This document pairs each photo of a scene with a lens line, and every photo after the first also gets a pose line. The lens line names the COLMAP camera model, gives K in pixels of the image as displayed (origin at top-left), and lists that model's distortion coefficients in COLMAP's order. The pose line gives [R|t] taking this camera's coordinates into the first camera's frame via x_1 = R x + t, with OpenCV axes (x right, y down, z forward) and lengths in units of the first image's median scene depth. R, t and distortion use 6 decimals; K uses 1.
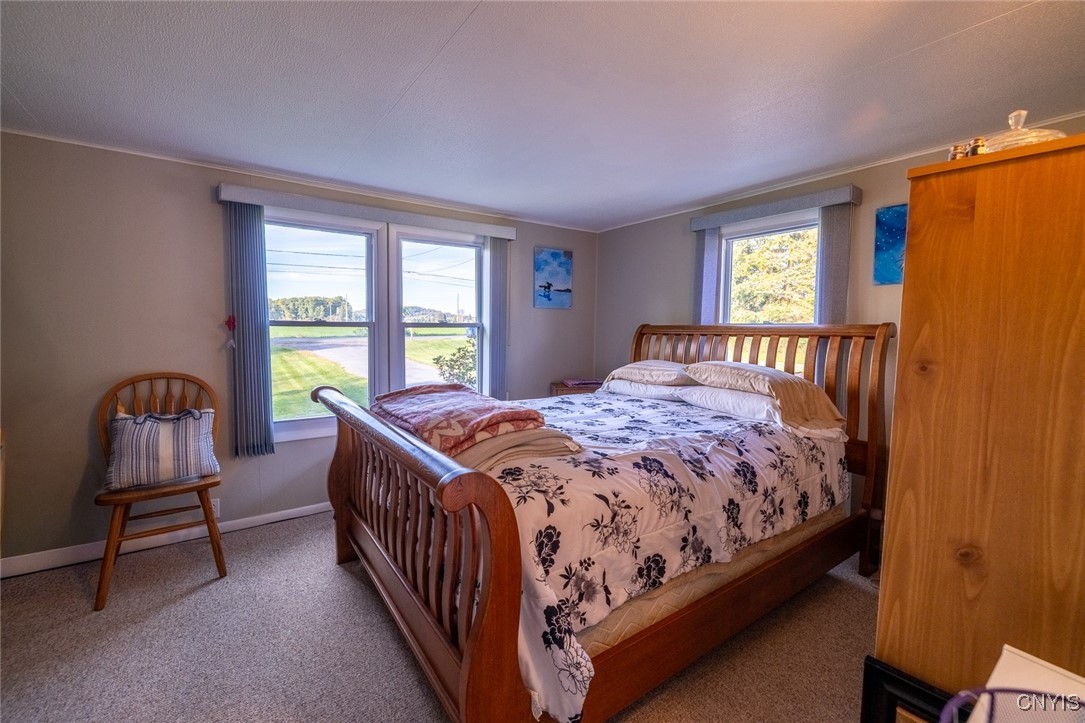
lens RADIAL K [[456.8, 0, 542.5], [0, 456.8, 361.5], [0, 0, 1]] dist [-0.000148, -0.000030]
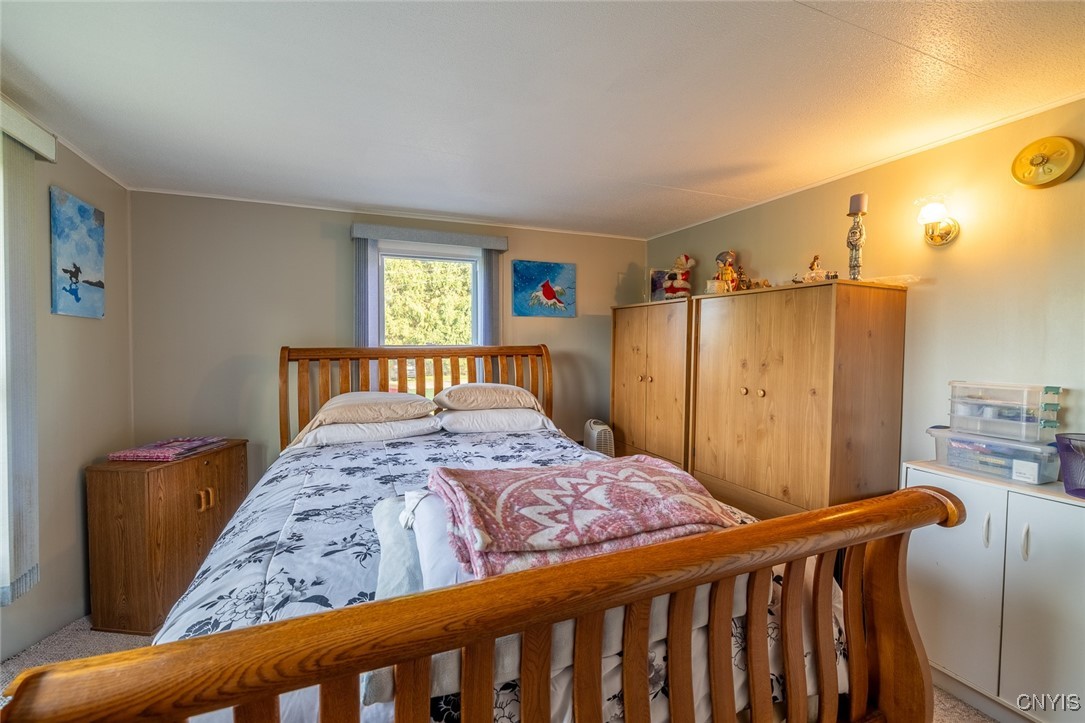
lens RADIAL K [[459.6, 0, 542.5], [0, 459.6, 361.5], [0, 0, 1]] dist [0.000165, 0.000043]
pose [[0.209108, -0.044643, 0.976873, -0.447780], [0.080311, 0.996367, 0.028343, -0.051152], [-0.974589, 0.072527, 0.211934, 0.495828]]
